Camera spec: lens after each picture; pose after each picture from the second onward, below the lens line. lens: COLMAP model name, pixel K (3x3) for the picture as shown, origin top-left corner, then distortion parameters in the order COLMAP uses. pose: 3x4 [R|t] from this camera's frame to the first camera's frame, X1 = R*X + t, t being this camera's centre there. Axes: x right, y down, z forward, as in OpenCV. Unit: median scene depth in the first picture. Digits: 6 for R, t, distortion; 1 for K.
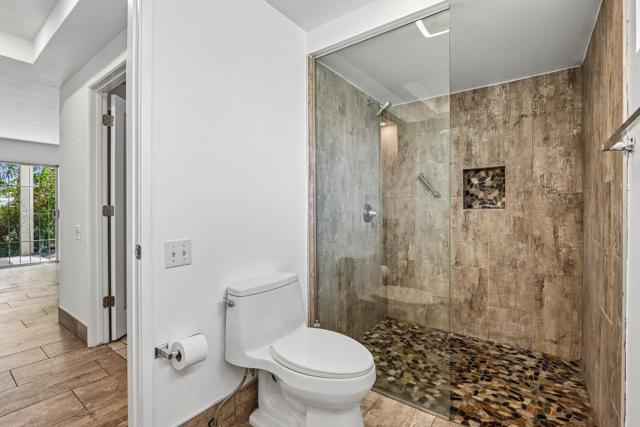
lens RADIAL K [[296.5, 0, 320.0], [0, 296.5, 213.5], [0, 0, 1]] dist [-0.009485, 0.000272]
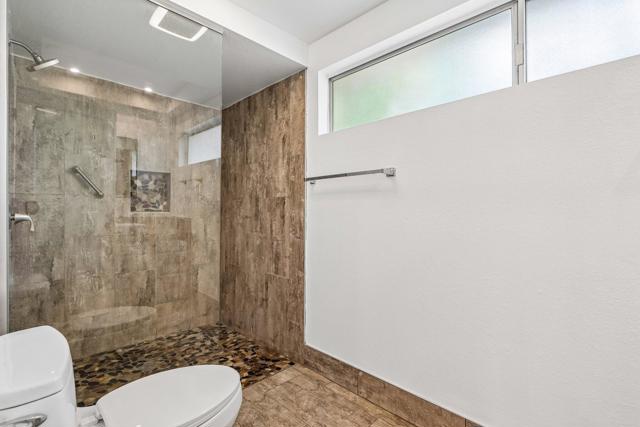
lens RADIAL K [[296.5, 0, 320.0], [0, 296.5, 213.5], [0, 0, 1]] dist [-0.009485, 0.000272]
pose [[0.141557, 0.002472, 0.989927, -0.384894], [0.006693, 0.999972, -0.003454, -0.001937], [-0.989907, 0.007115, 0.141537, 0.281993]]
